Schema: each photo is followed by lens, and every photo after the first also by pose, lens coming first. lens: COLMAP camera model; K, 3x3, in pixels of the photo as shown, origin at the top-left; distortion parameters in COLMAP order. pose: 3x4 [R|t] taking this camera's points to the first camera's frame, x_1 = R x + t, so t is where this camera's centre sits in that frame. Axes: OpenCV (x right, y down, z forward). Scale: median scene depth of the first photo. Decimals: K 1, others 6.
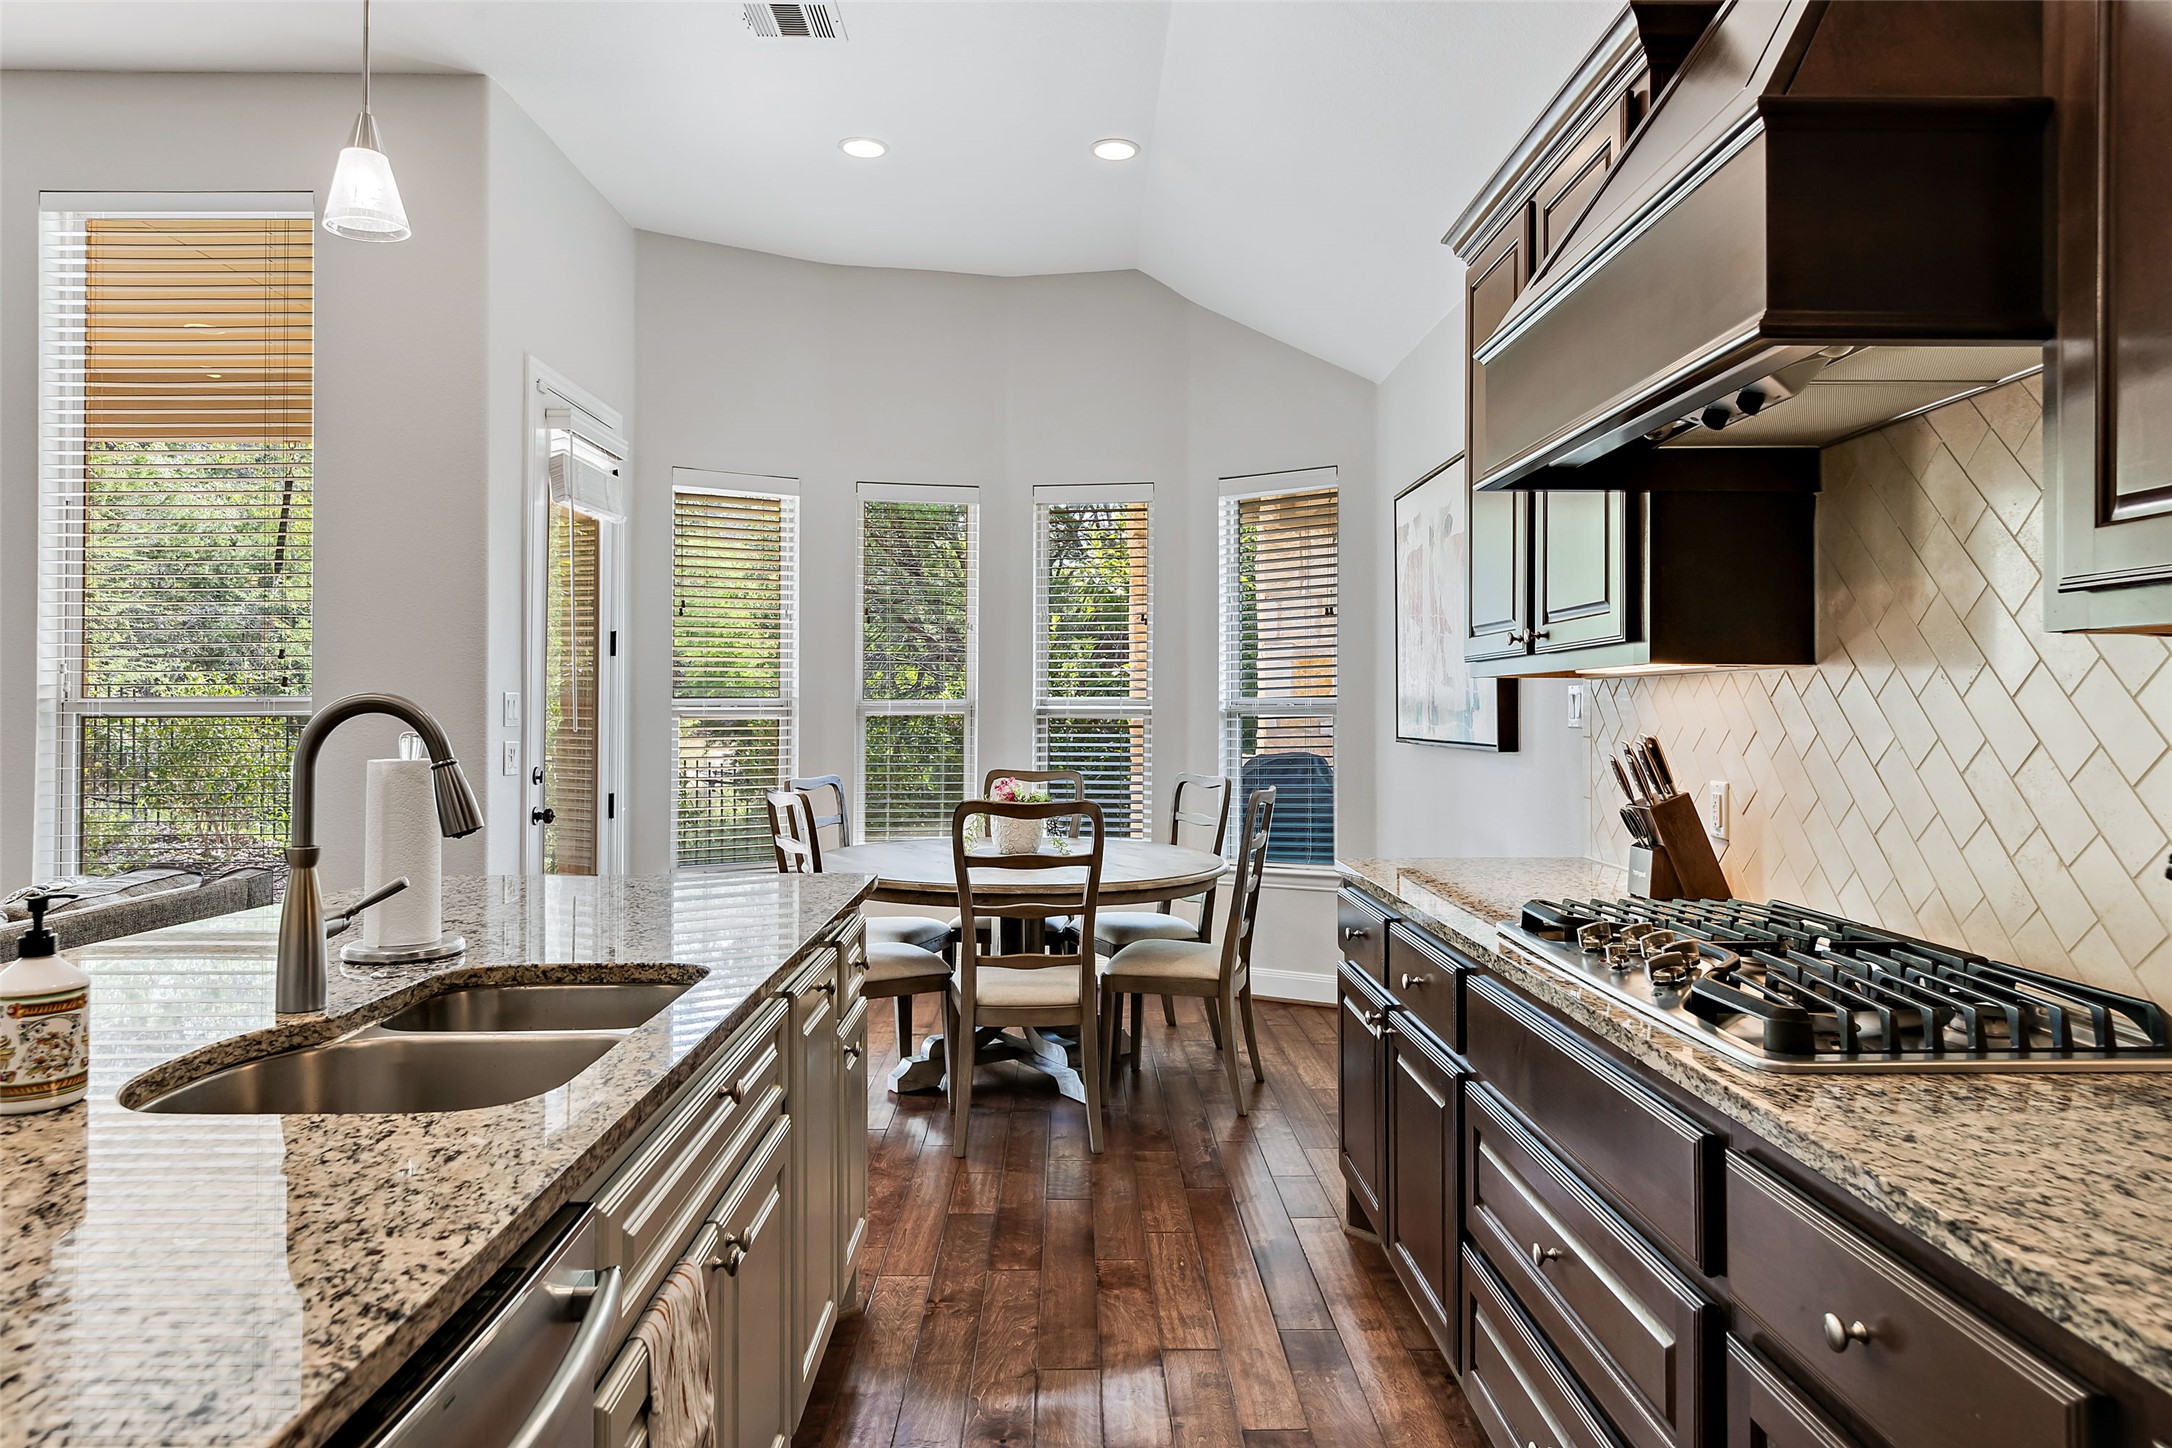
lens RADIAL K [[1346.3, 0, 1086.0], [0, 1346.3, 724.0], [0, 0, 1]] dist [0.003043, 0.001436]
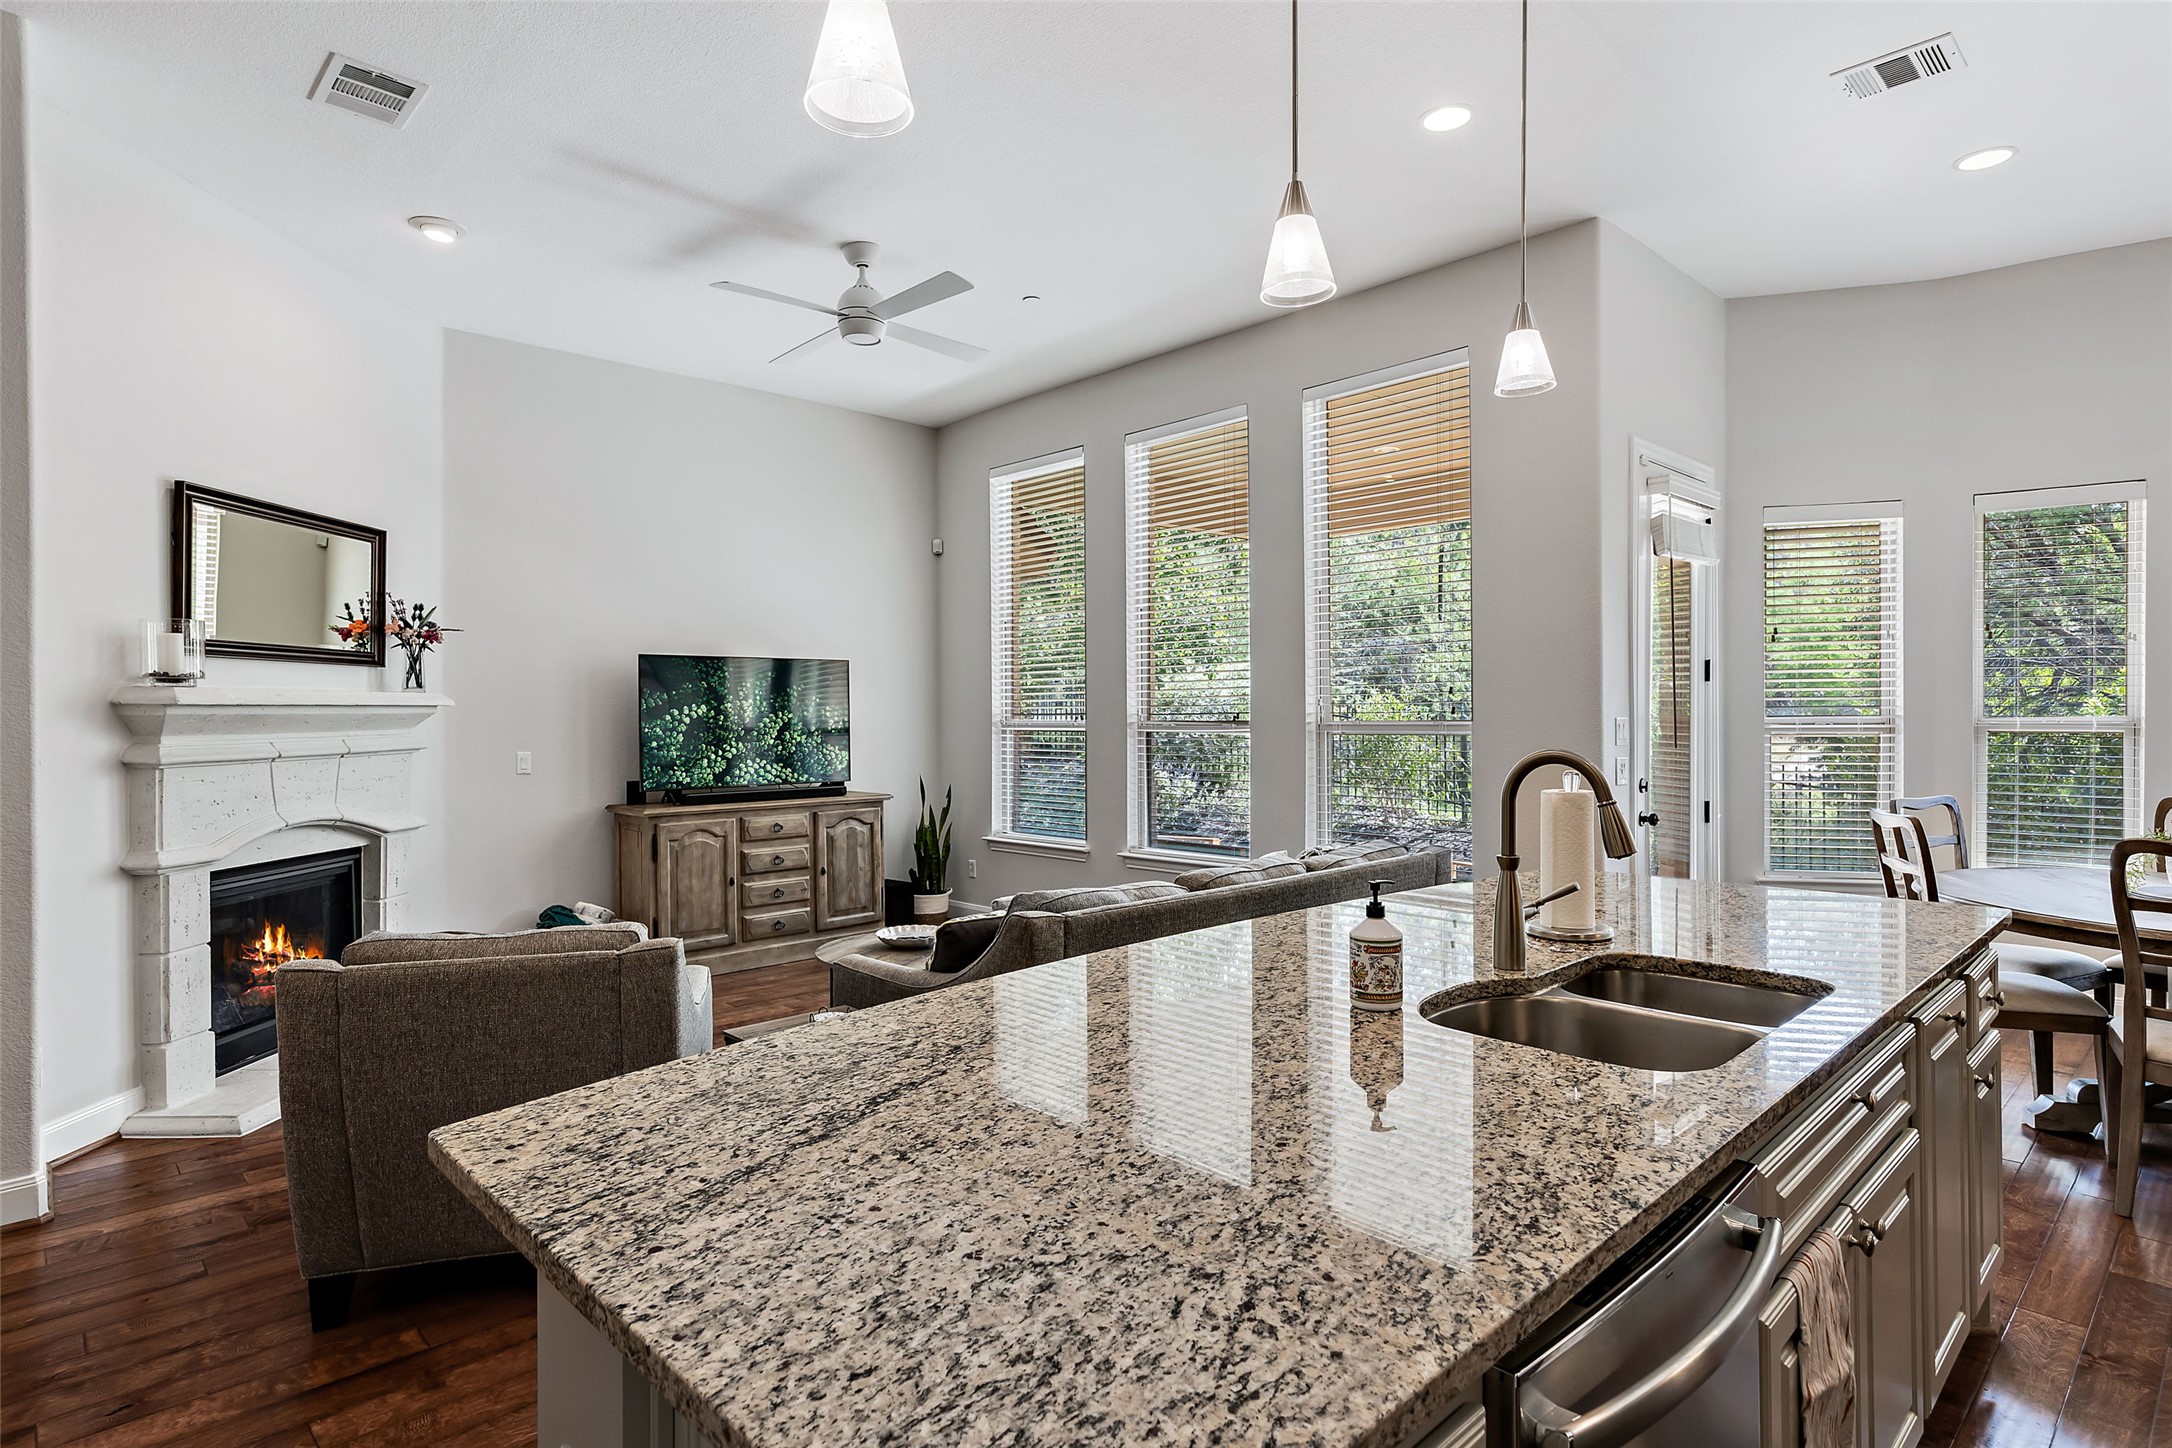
lens RADIAL K [[1114.8, 0, 1086.0], [0, 1114.8, 724.0], [0, 0, 1]] dist [0.005746, 0.001964]
pose [[0.671275, -0.001326, -0.741207, 0.003747], [0.001024, 0.999999, -0.000861, -0.032880], [0.741207, -0.000182, 0.671276, -0.096041]]
